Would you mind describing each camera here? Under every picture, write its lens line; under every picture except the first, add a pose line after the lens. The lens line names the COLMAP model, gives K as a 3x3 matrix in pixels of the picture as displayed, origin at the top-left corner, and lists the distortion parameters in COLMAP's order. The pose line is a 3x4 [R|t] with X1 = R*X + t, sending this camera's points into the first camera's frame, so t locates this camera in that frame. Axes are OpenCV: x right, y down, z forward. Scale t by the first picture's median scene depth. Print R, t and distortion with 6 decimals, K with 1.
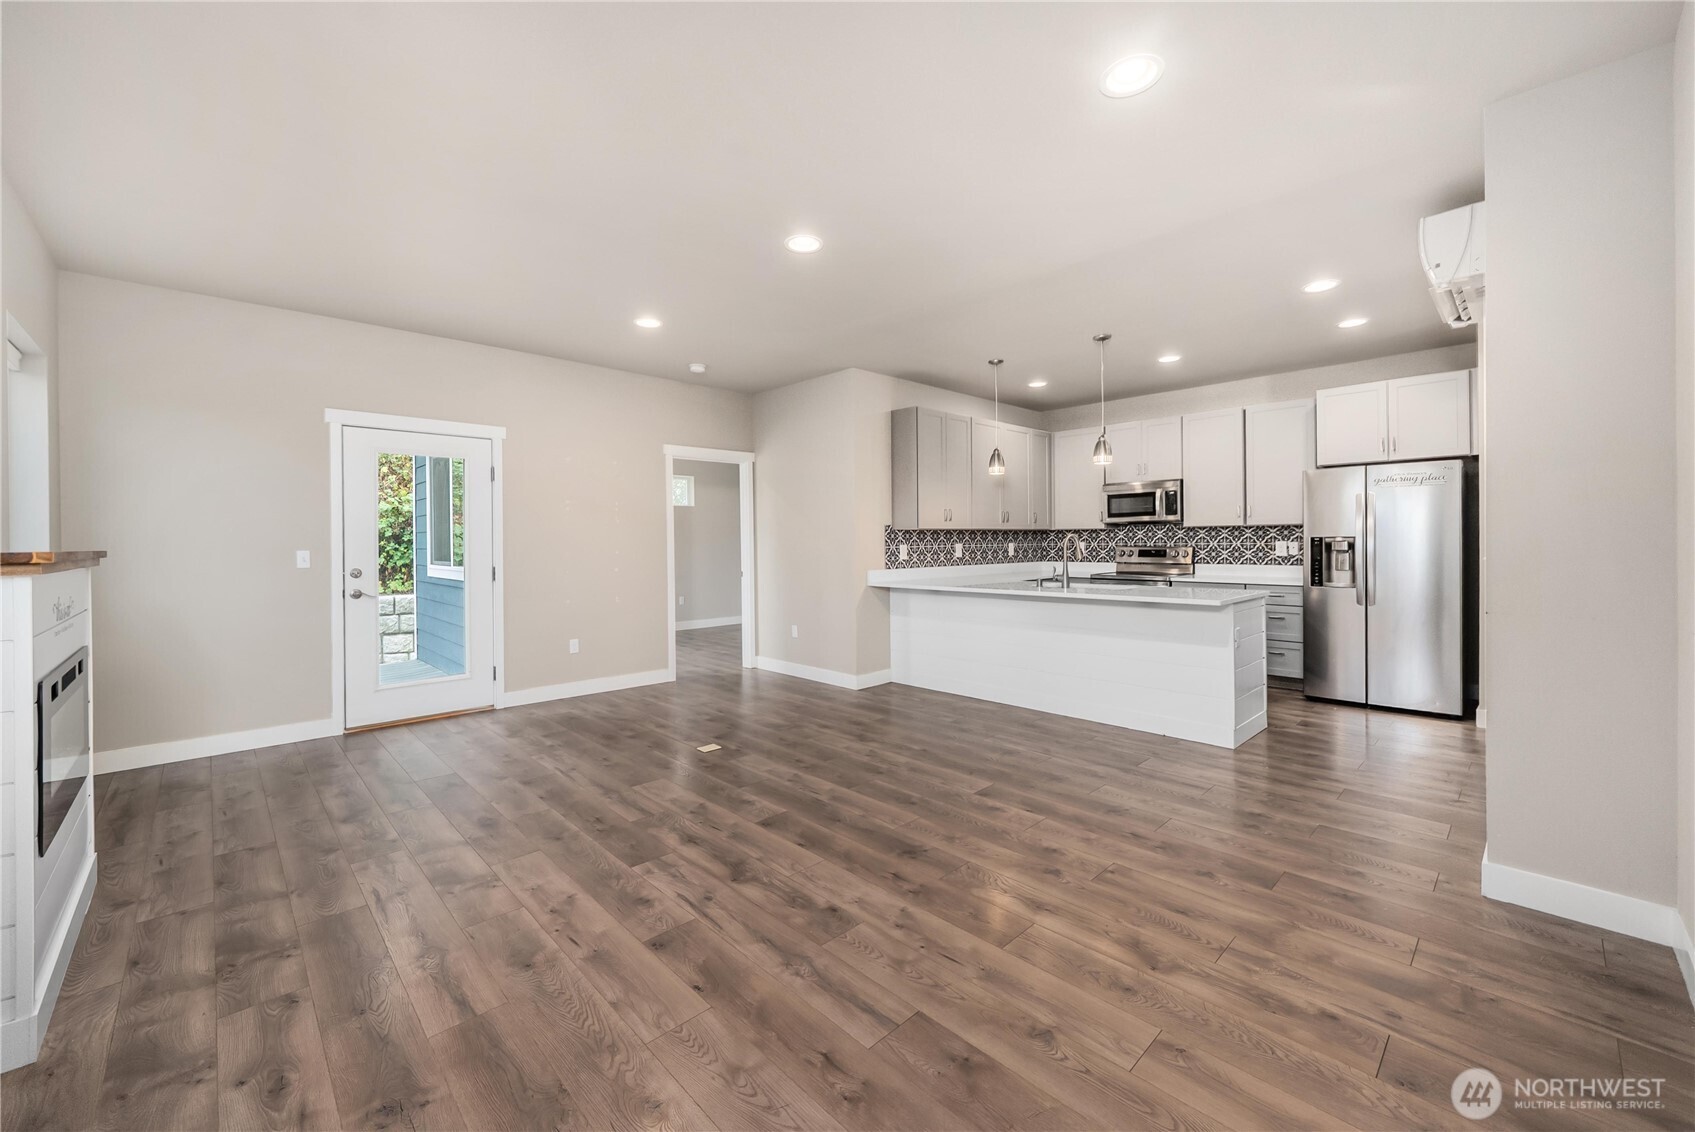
lens RADIAL K [[664.1, 0, 845.2], [0, 664.1, 540.4], [0, 0, 1]] dist [-0.004454, -0.000824]
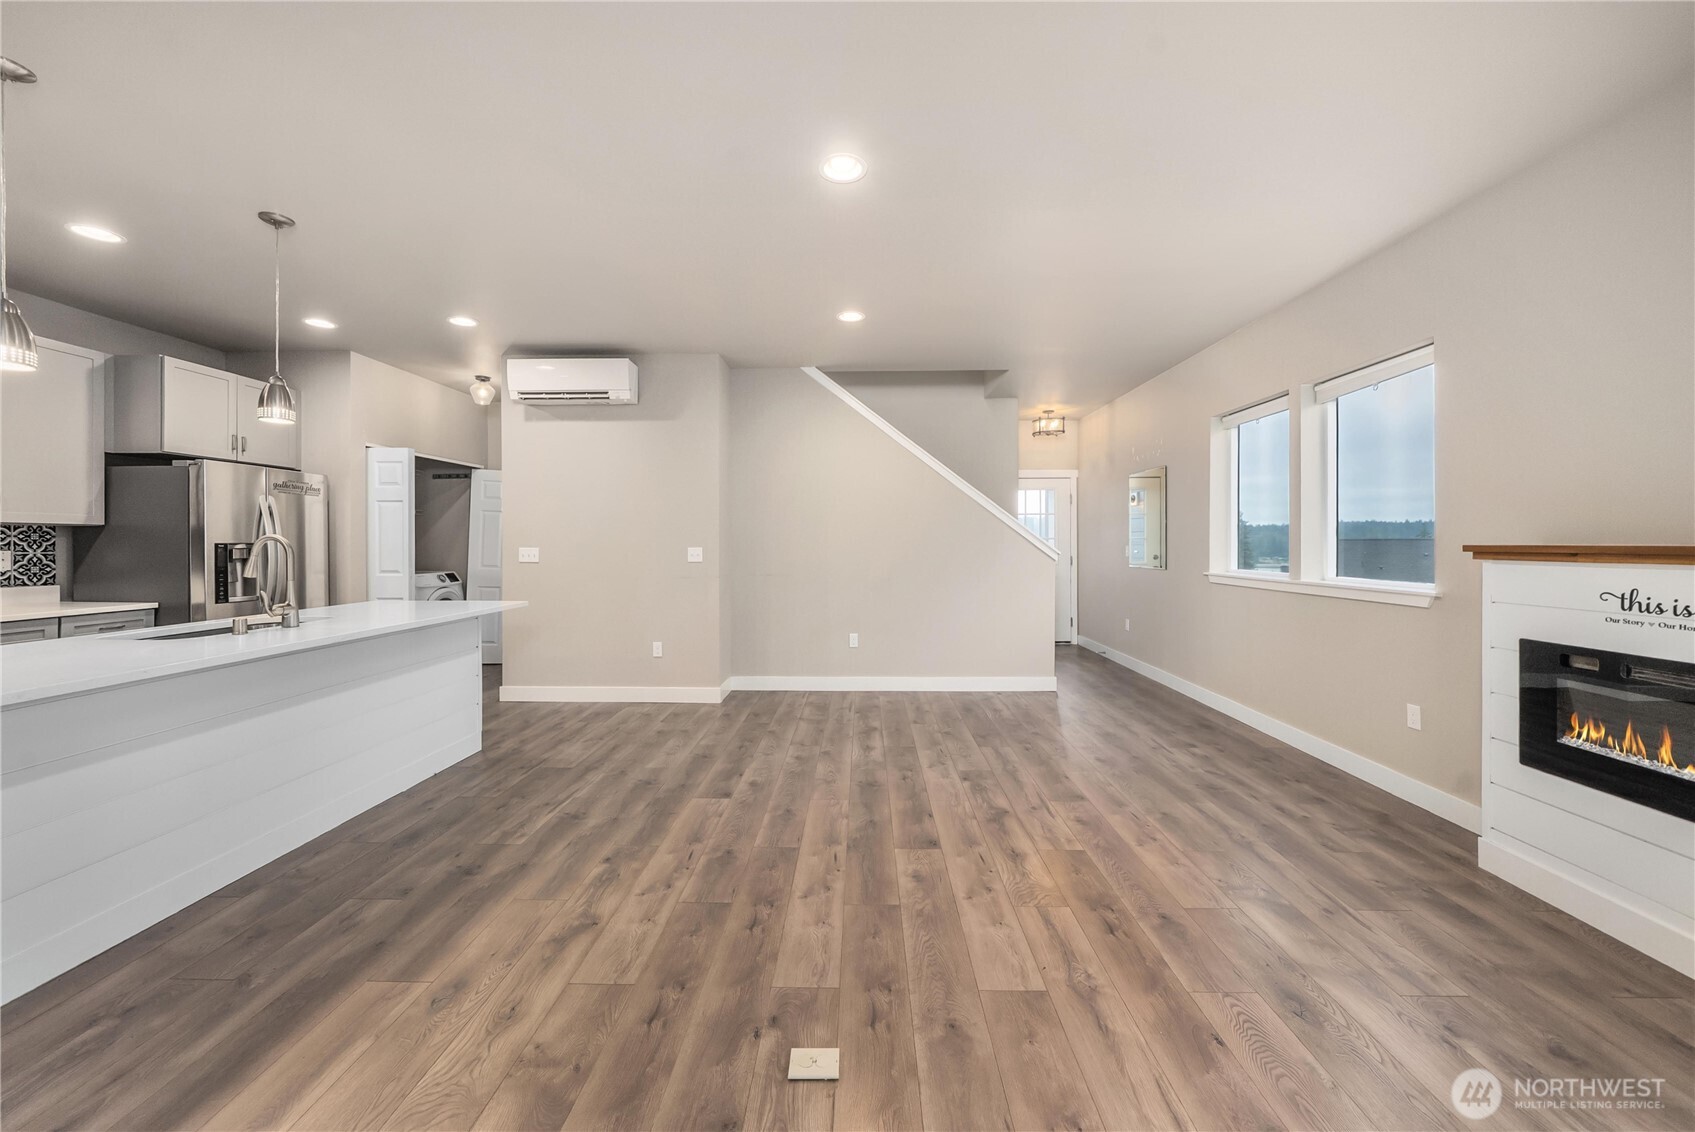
lens RADIAL K [[624.6, 0, 848.9], [0, 624.6, 556.0], [0, 0, 1]] dist [-0.008182, 0.000218]
pose [[-0.708675, -0.005499, 0.705513, -0.388465], [0.006504, 0.999876, 0.014327, 0.004494], [-0.705505, 0.014742, -0.708552, 1.008532]]
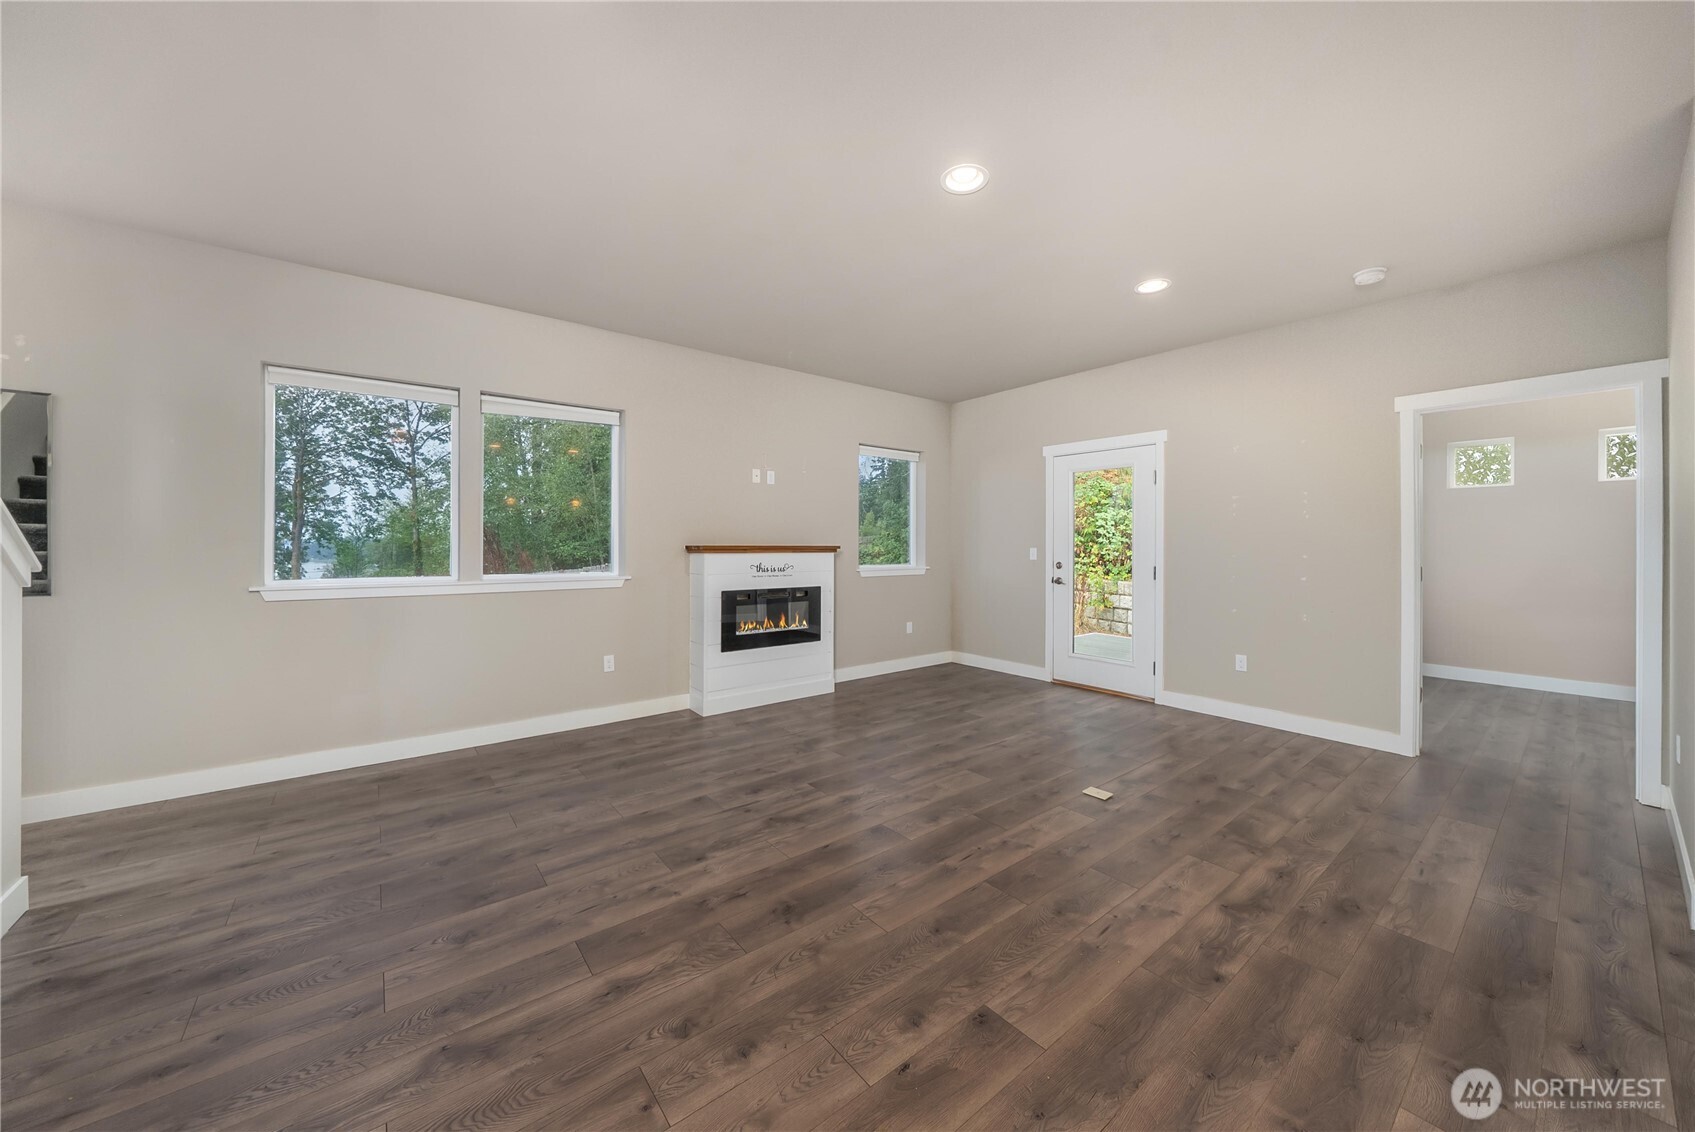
lens RADIAL K [[599.7, 0, 850.4], [0, 599.7, 552.0], [0, 0, 1]] dist [-0.007868, 0.000483]
pose [[-0.085684, 0.021204, -0.996097, 0.452496], [0.000115, 0.999774, 0.021272, -0.003055], [0.996322, 0.001709, -0.085667, 0.613646]]
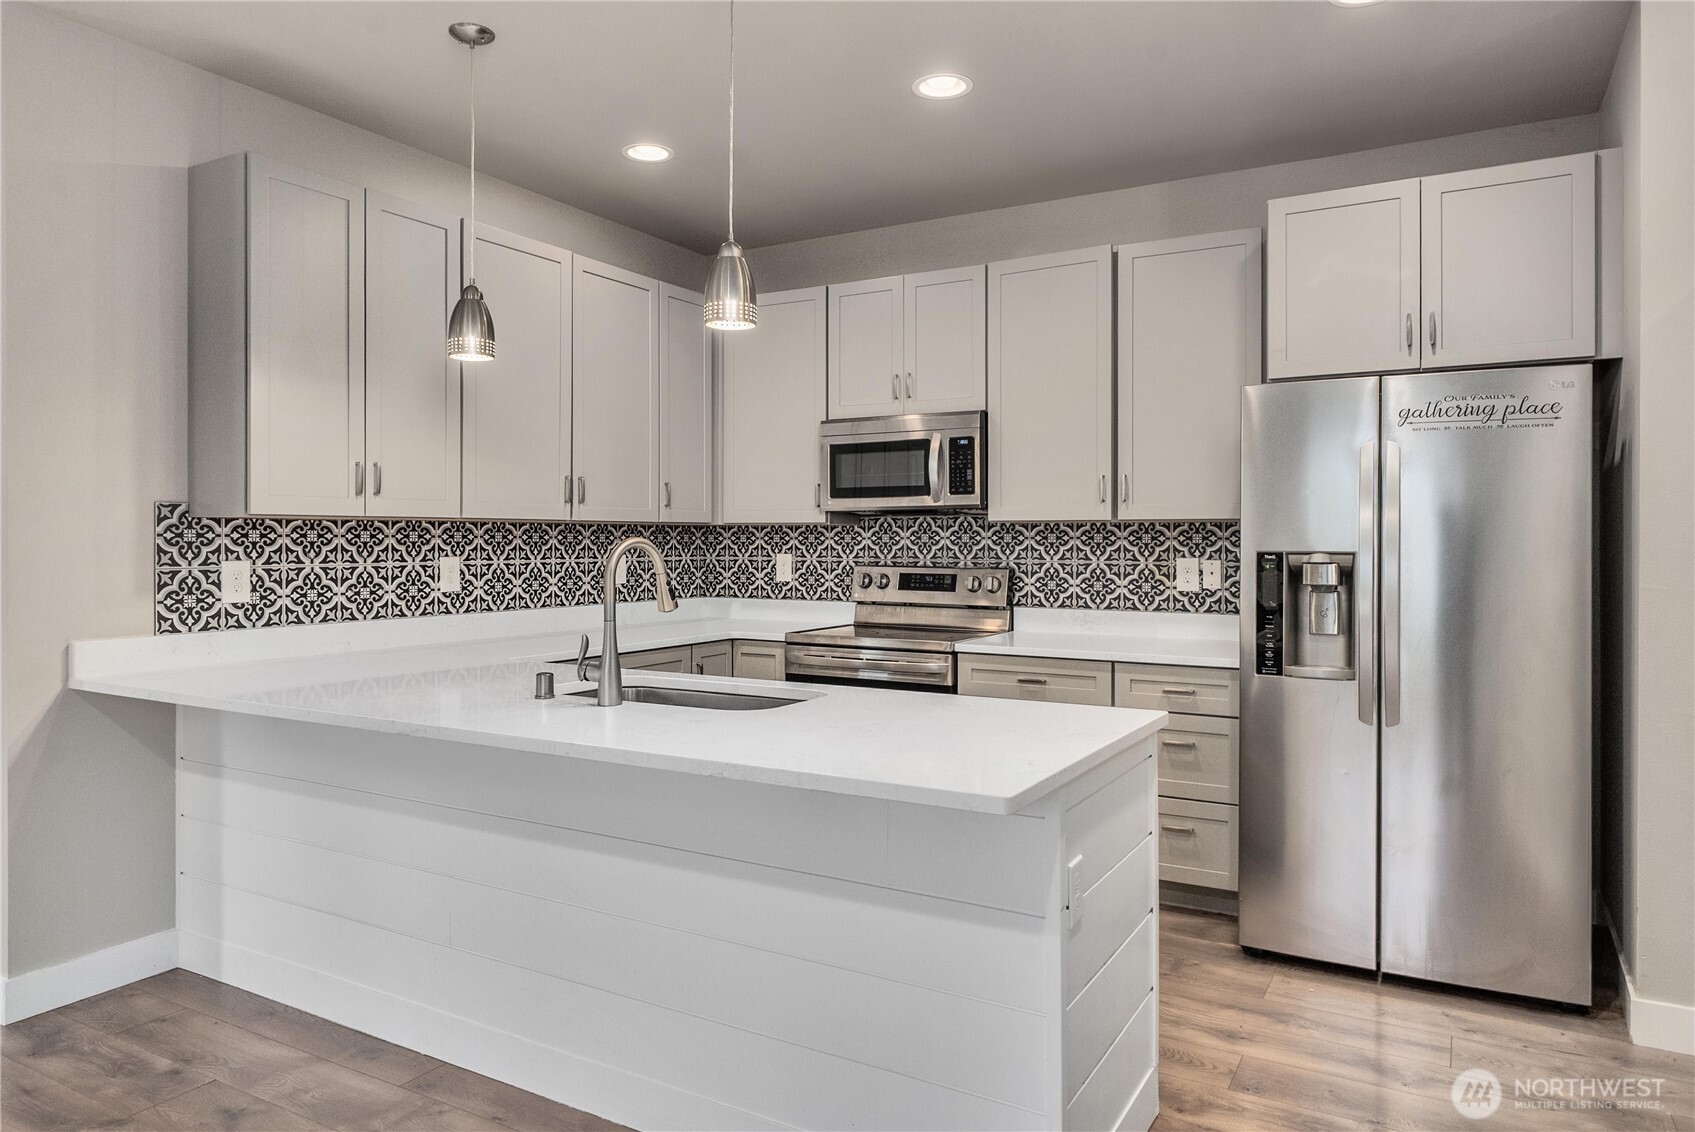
lens RADIAL K [[1075.8, 0, 841.1], [0, 1075.8, 525.4], [0, 0, 1]] dist [0.007394, 0.000286]
pose [[0.960914, 0.015285, 0.276424, 0.285306], [-0.011262, 0.999806, -0.016136, -0.007707], [-0.276617, 0.012392, 0.960900, 0.450761]]
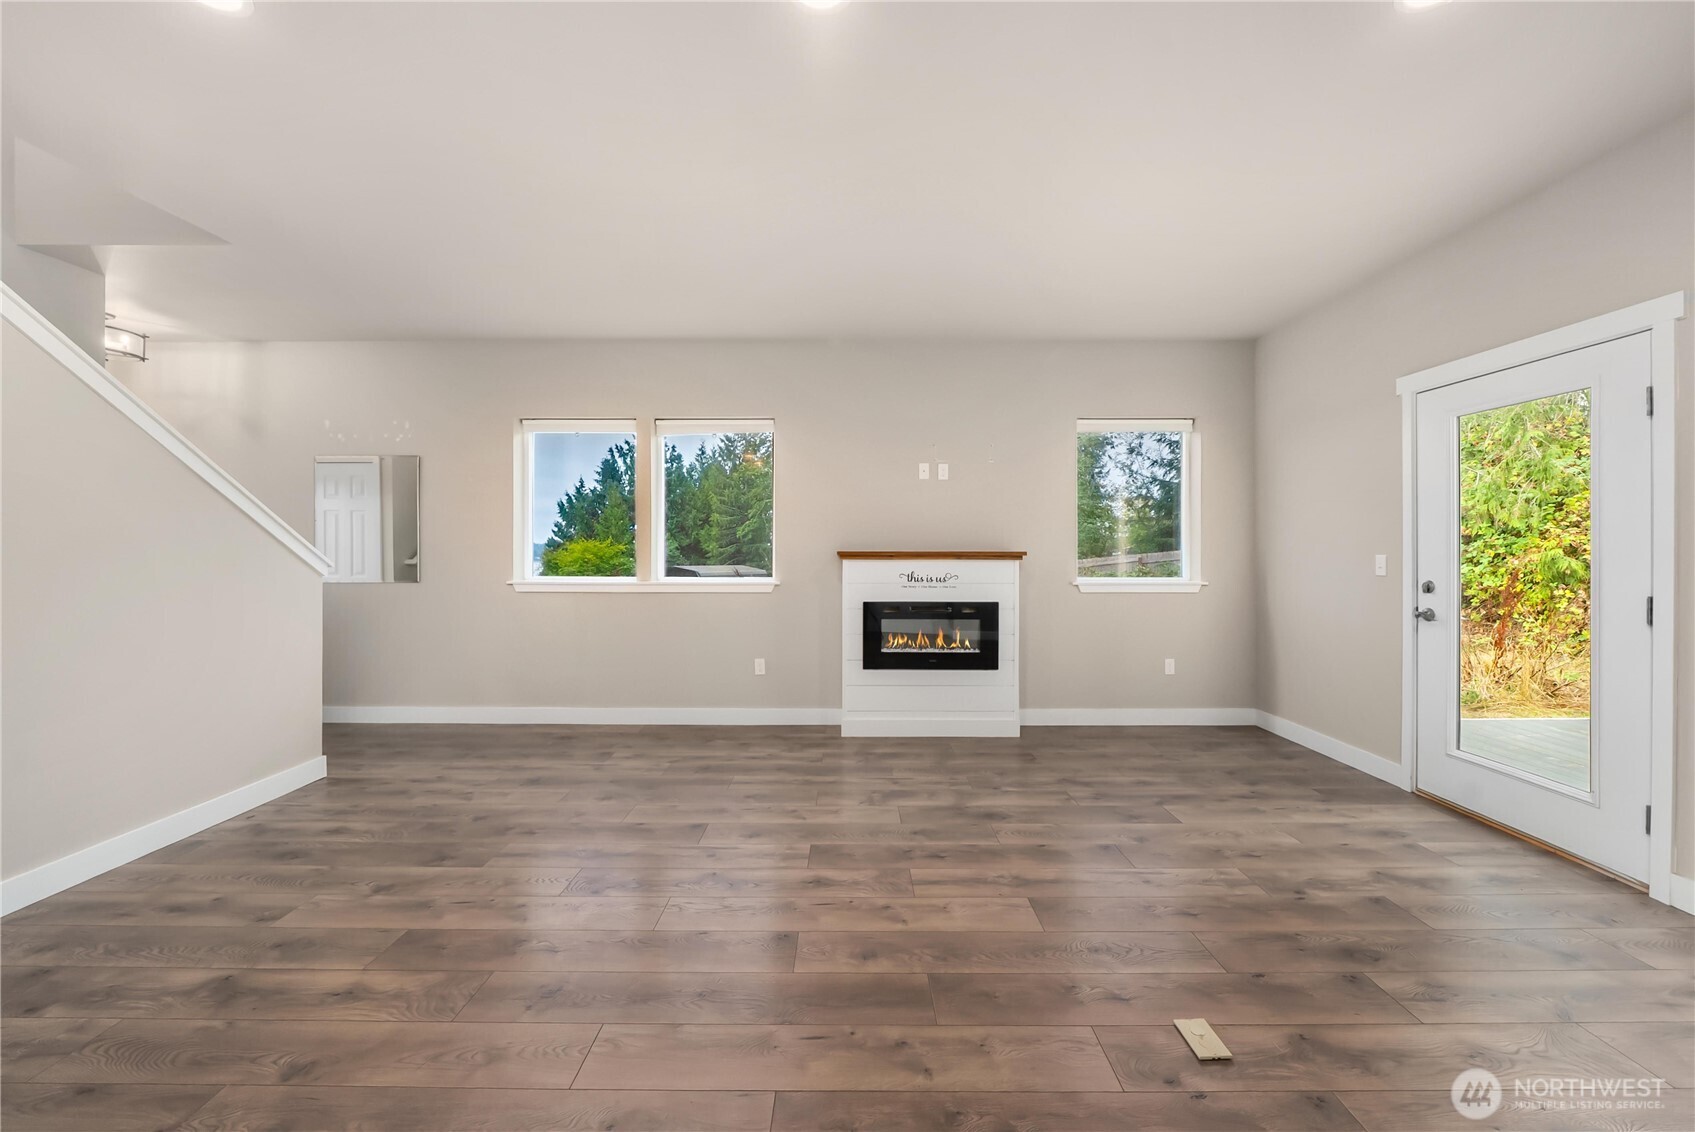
lens RADIAL K [[599.7, 0, 851.1], [0, 599.7, 554.5], [0, 0, 1]] dist [-0.007868, 0.000483]
pose [[-0.690129, 0.014933, -0.723532, 0.175777], [0.006568, 0.999875, 0.014372, -0.000688], [0.723656, 0.005166, -0.690141, 0.890787]]
